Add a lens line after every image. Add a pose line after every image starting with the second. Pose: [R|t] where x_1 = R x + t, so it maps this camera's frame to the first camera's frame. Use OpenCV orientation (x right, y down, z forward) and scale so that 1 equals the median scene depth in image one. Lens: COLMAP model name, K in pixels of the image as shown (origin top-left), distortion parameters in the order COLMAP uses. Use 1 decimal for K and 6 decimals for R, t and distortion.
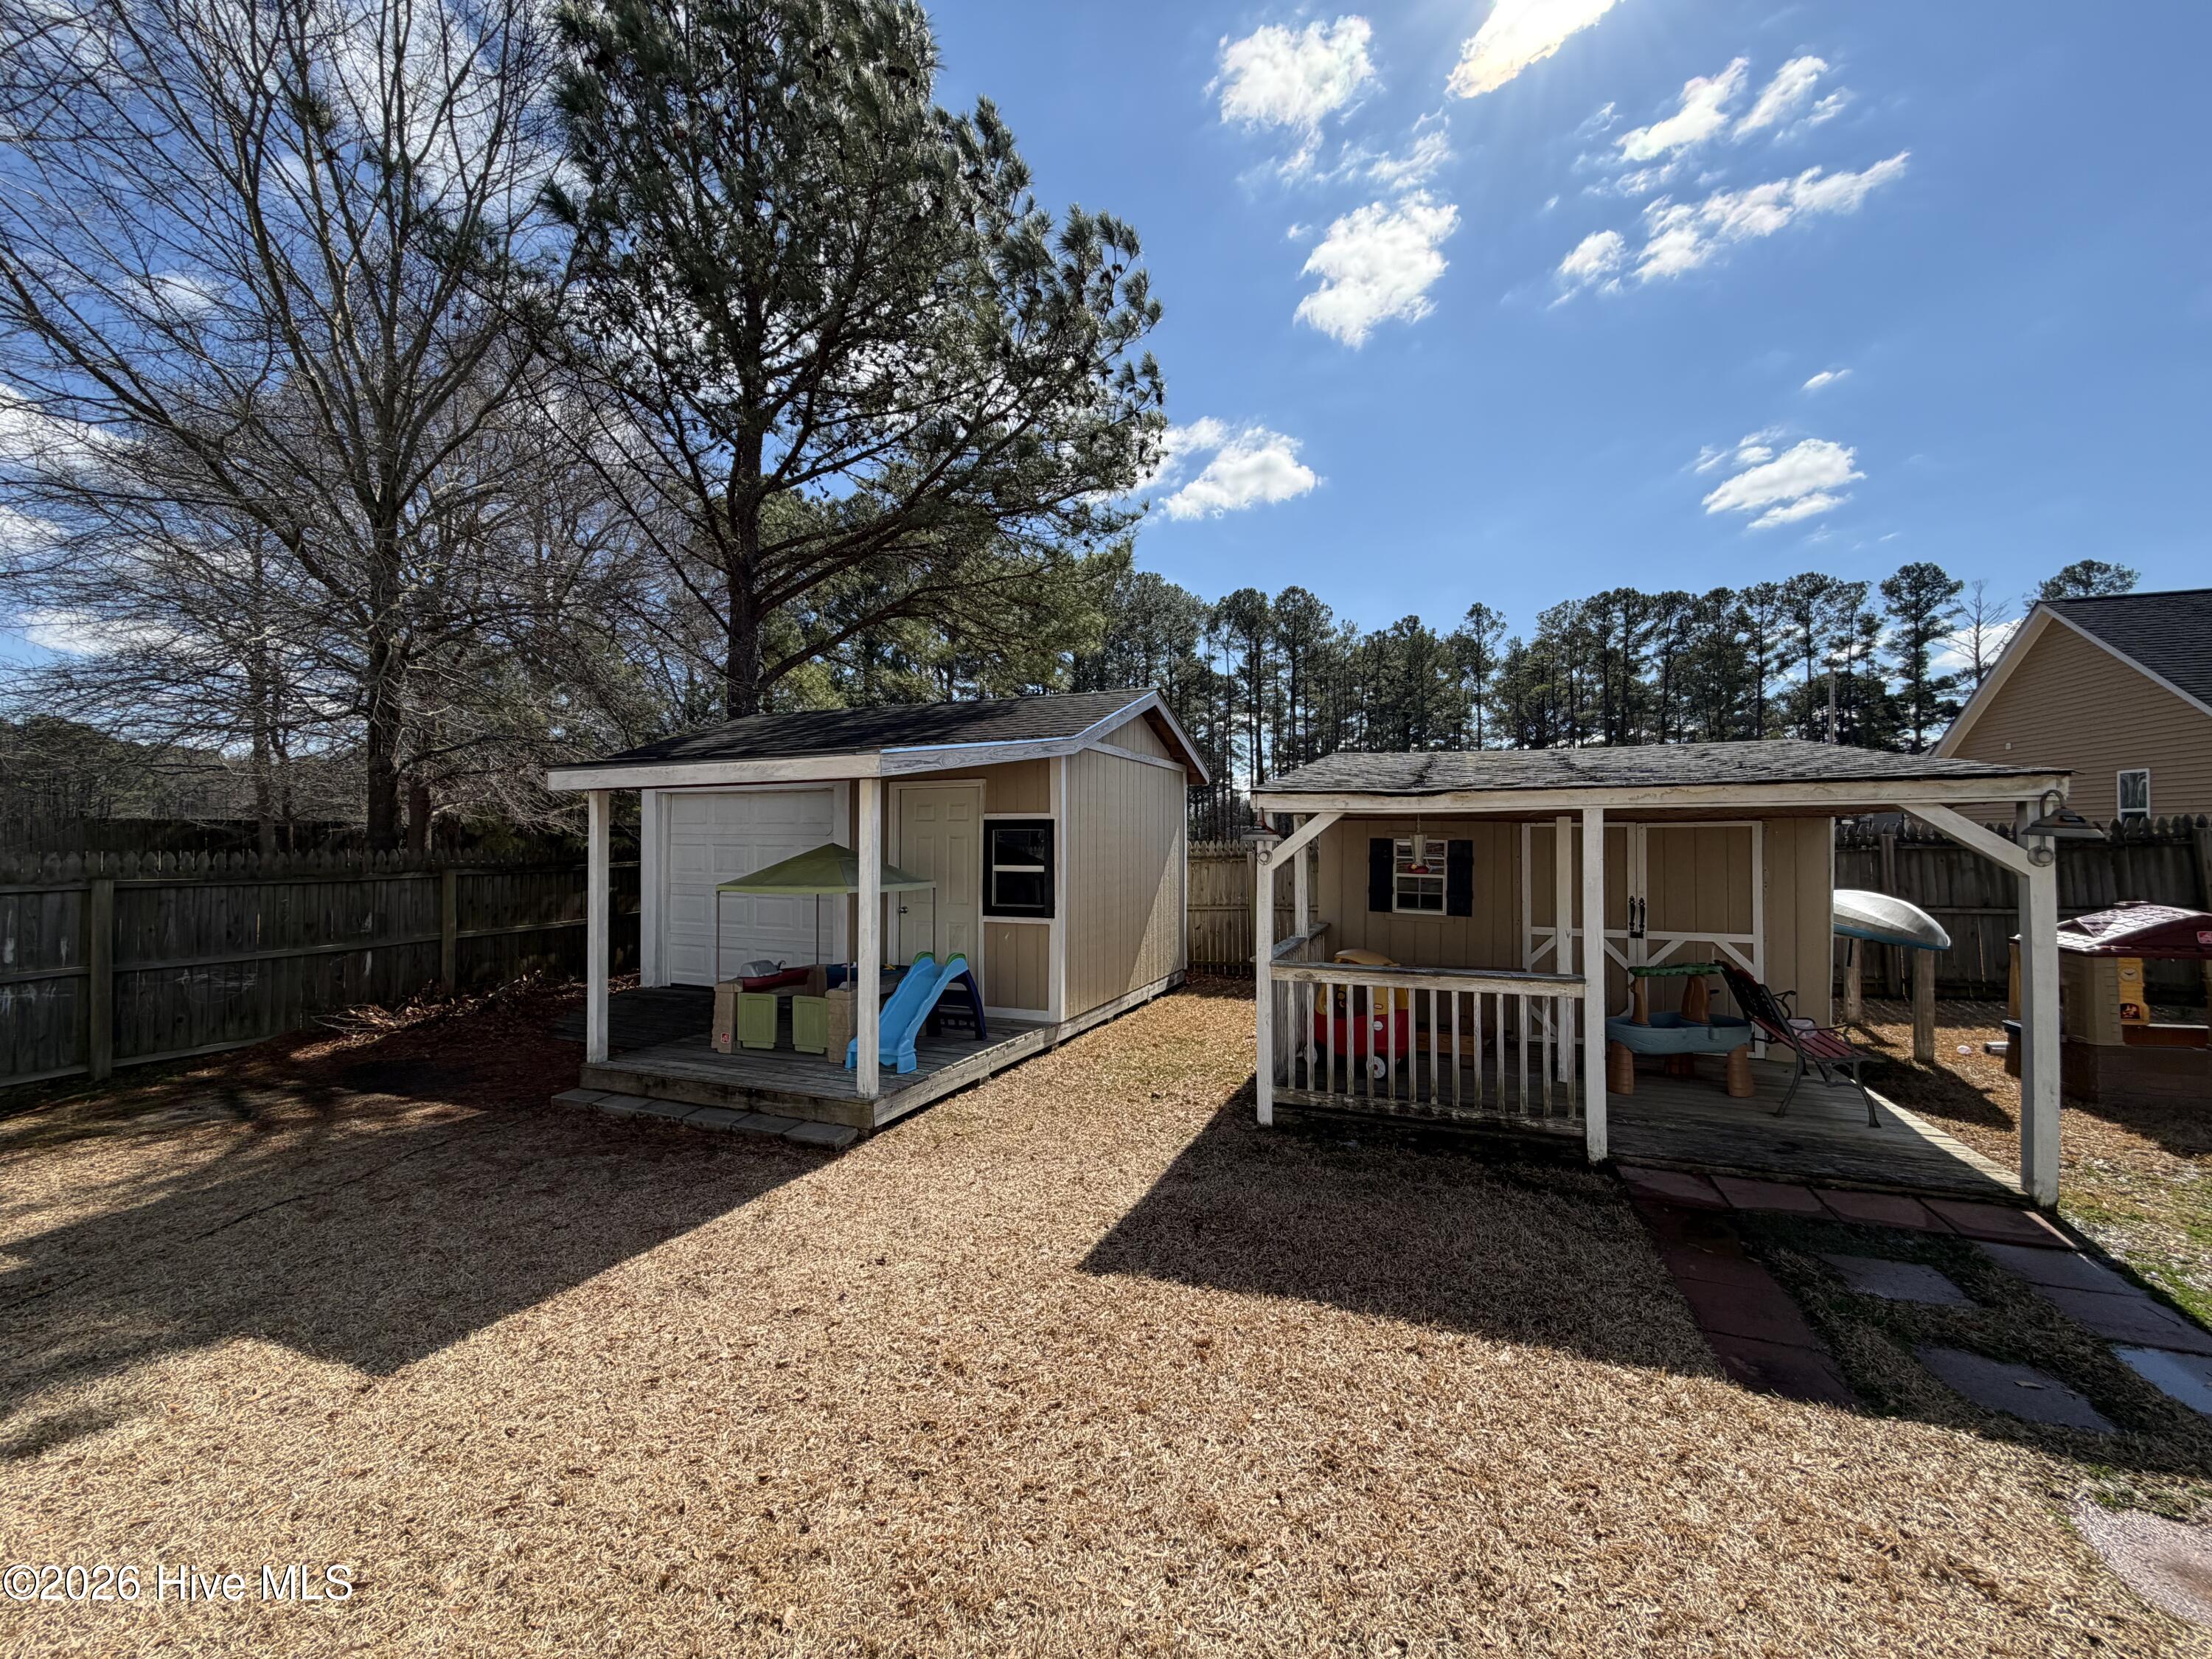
lens RADIAL K [[879.7, 0, 1100.4], [0, 879.7, 824.5], [0, 0, 1]] dist [0.000351, -0.000032]
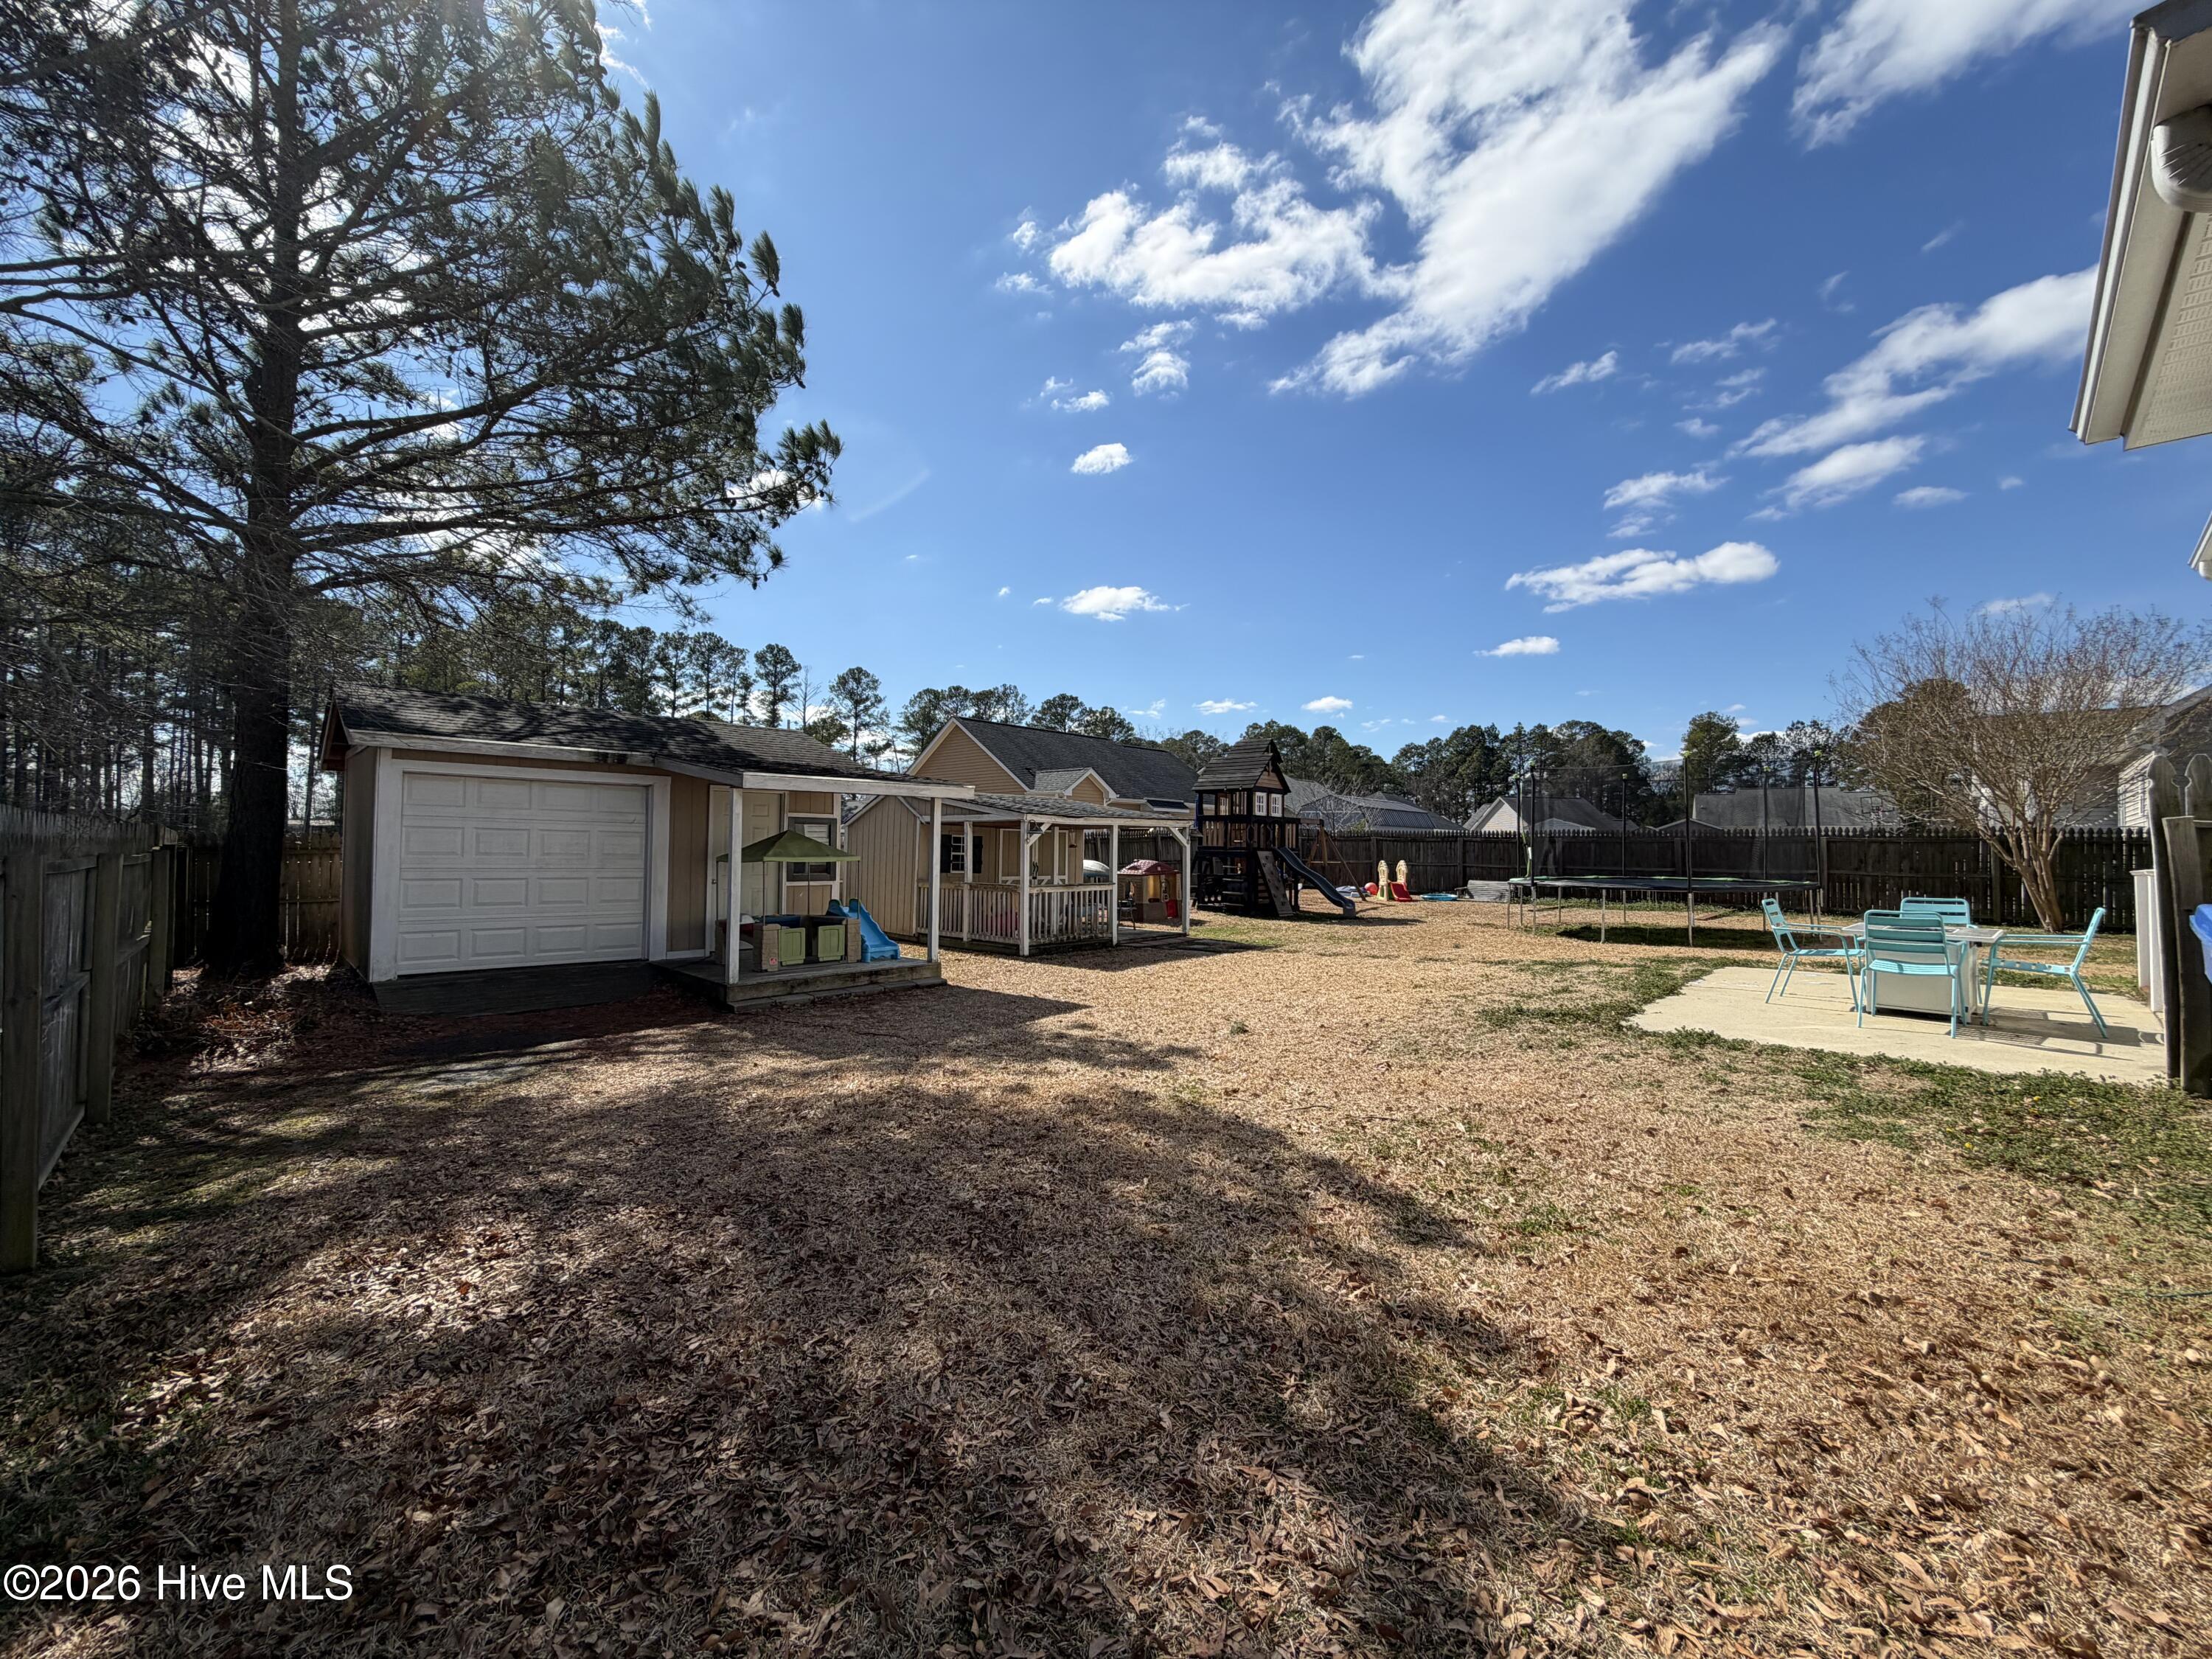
lens RADIAL K [[879.7, 0, 1100.4], [0, 879.7, 824.5], [0, 0, 1]] dist [0.000351, -0.000032]
pose [[0.390202, 0.029881, 0.920244, -0.127500], [-0.023861, 0.999466, -0.022336, 0.002896], [-0.920420, -0.013242, 0.390707, -0.005492]]
